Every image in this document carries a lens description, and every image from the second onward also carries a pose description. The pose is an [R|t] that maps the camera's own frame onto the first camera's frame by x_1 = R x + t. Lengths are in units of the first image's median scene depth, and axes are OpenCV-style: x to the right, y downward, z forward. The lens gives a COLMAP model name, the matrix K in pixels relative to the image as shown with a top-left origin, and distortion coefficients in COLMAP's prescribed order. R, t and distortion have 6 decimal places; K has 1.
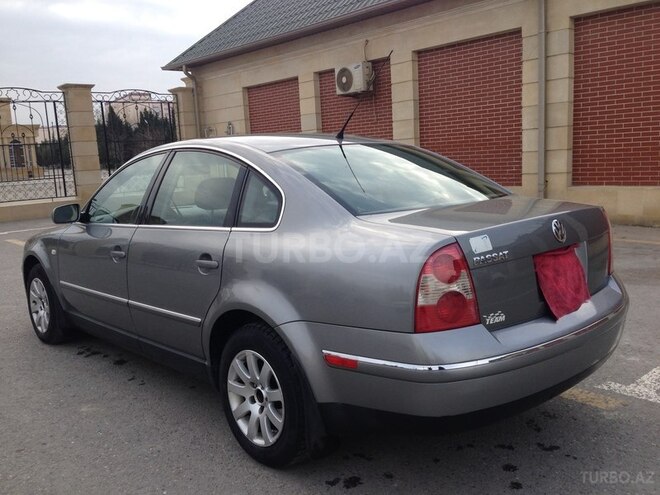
lens RADIAL K [[606.4, 0, 327.7], [0, 606.4, 249.7], [0, 0, 1]] dist [0.134318, -0.211286]
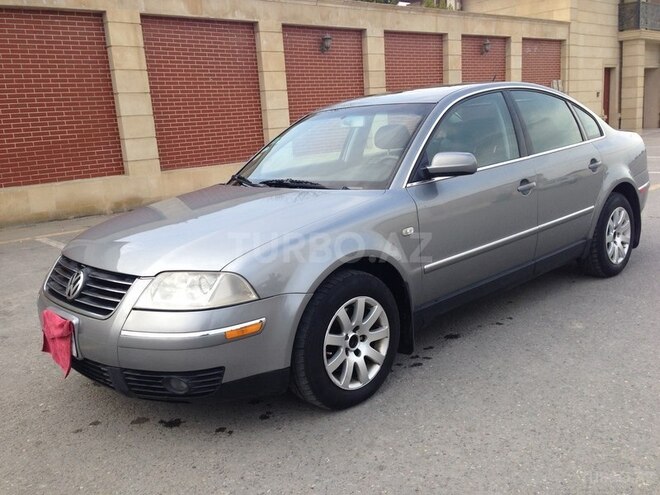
lens RADIAL K [[606.4, 0, 327.7], [0, 606.4, 249.7], [0, 0, 1]] dist [0.134318, -0.211286]
pose [[-0.007710, -0.155519, 0.987803, -0.553236], [0.221216, 0.963092, 0.153355, -0.049667], [-0.975194, 0.219700, 0.026978, 0.532514]]
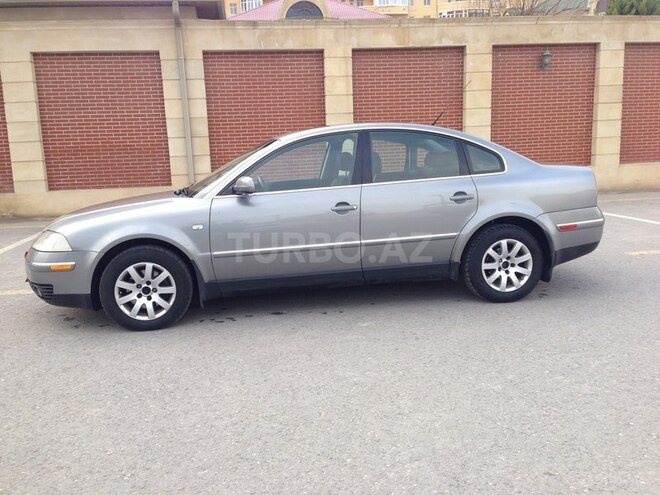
lens RADIAL K [[606.4, 0, 327.7], [0, 606.4, 249.7], [0, 0, 1]] dist [0.134318, -0.211286]
pose [[0.549693, -0.108931, 0.828234, -0.581108], [0.138416, 0.989634, 0.038293, 0.015868], [-0.823820, 0.093591, 0.559072, 0.128095]]
